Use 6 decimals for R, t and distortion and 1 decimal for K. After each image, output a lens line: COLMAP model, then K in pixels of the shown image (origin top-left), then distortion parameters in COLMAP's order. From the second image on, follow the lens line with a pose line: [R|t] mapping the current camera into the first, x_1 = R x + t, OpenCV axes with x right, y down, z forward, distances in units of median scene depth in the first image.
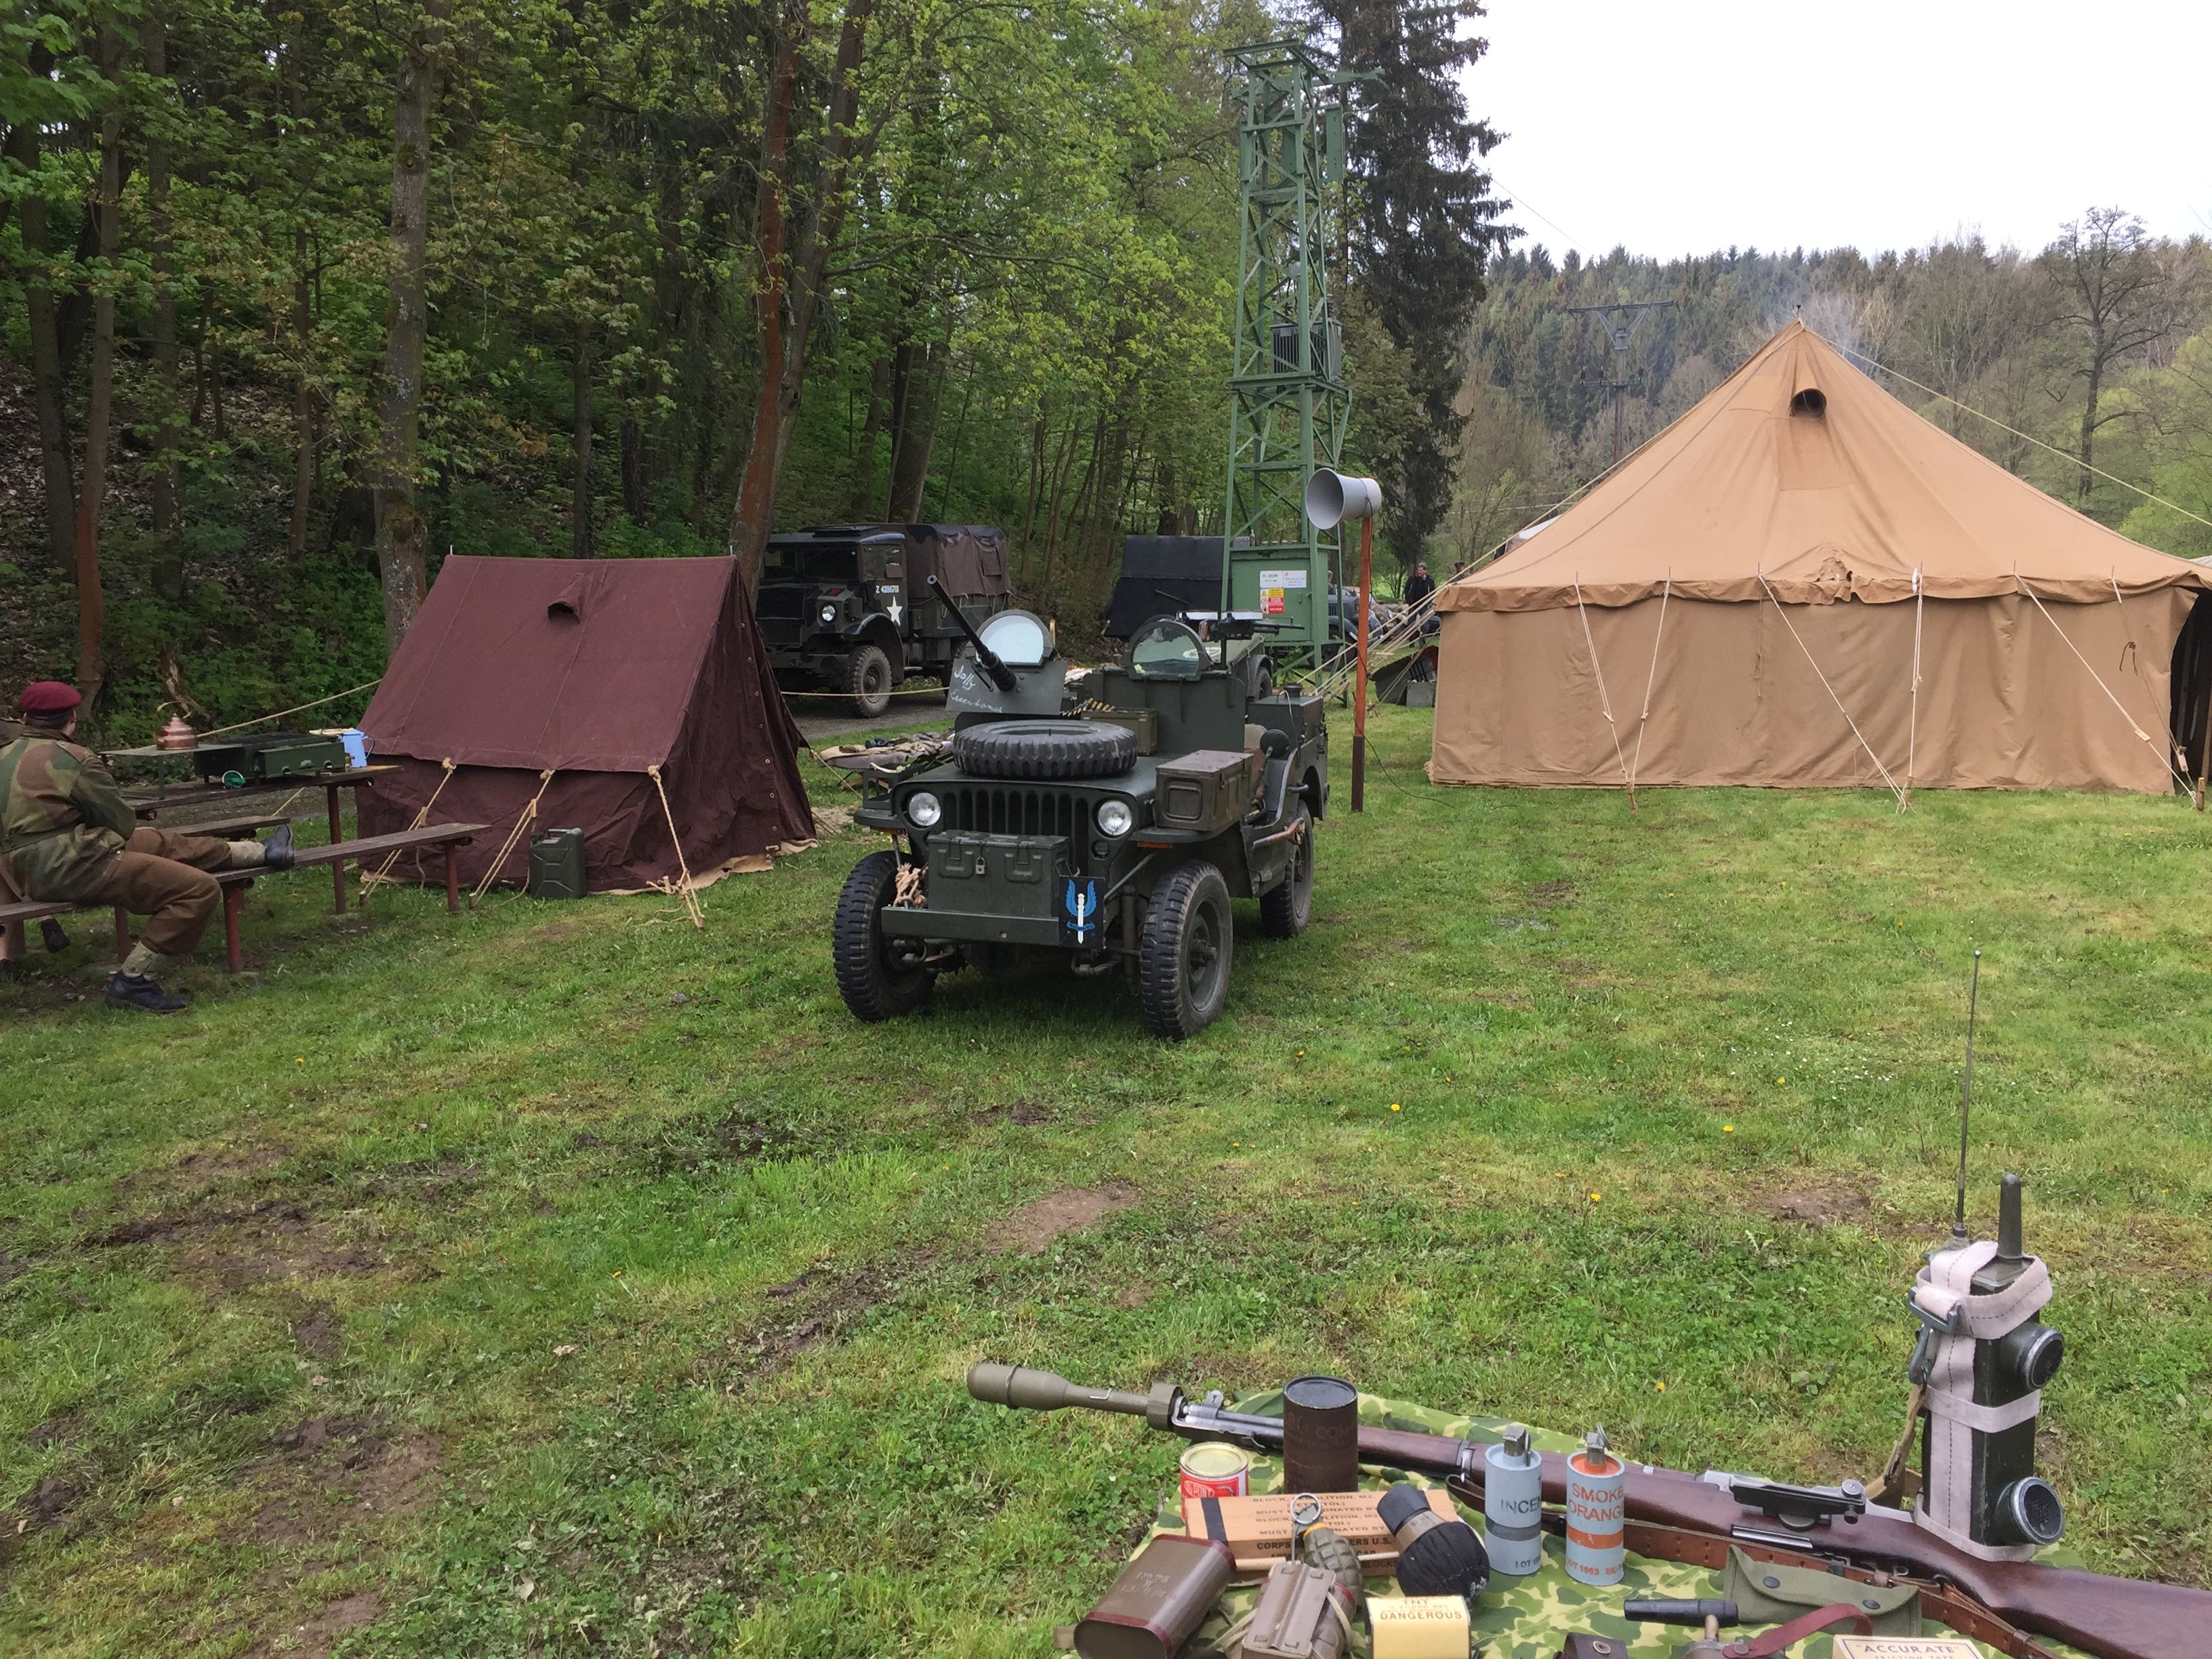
lens RADIAL K [[1928.0, 0, 1106.0], [0, 1928.0, 829.5], [0, 0, 1]] dist [0.129415, -0.220942]
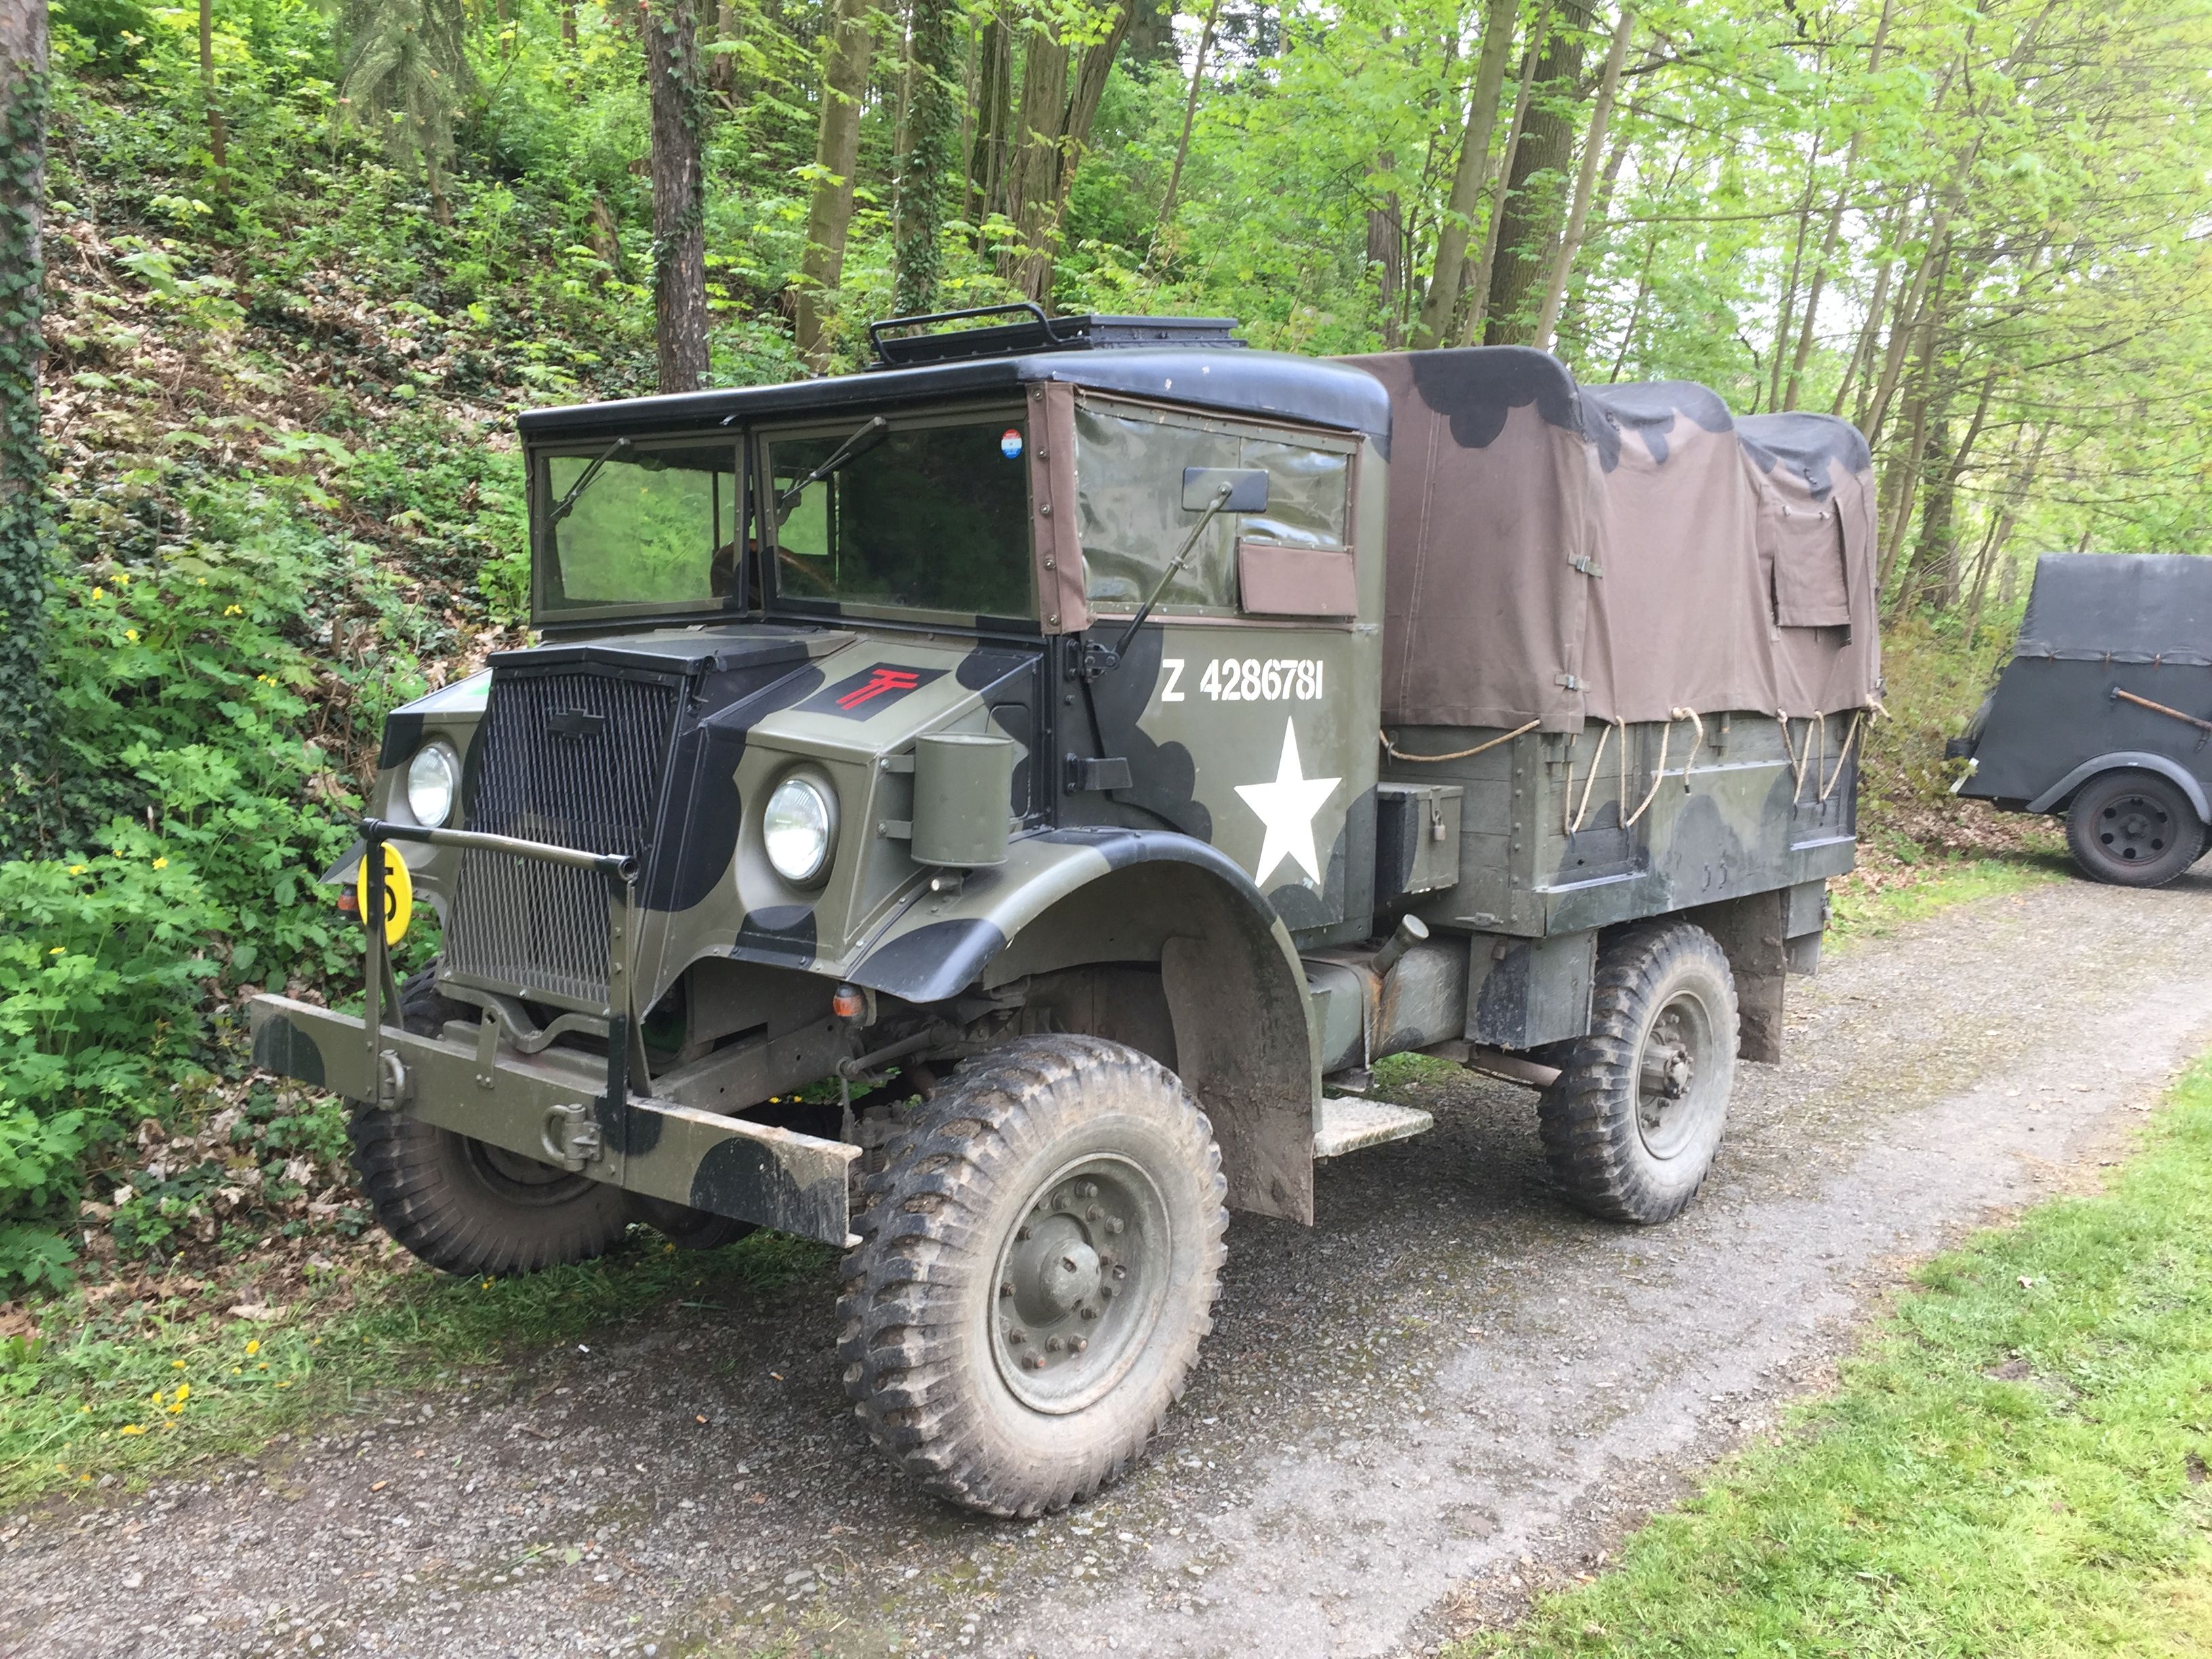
lens RADIAL K [[1928.0, 0, 1106.0], [0, 1928.0, 829.5], [0, 0, 1]] dist [0.129415, -0.220942]
pose [[0.948349, 0.060826, -0.311343, -0.072062], [-0.071880, 0.997121, -0.024140, -0.108150], [0.308978, 0.045272, 0.949991, 0.851060]]
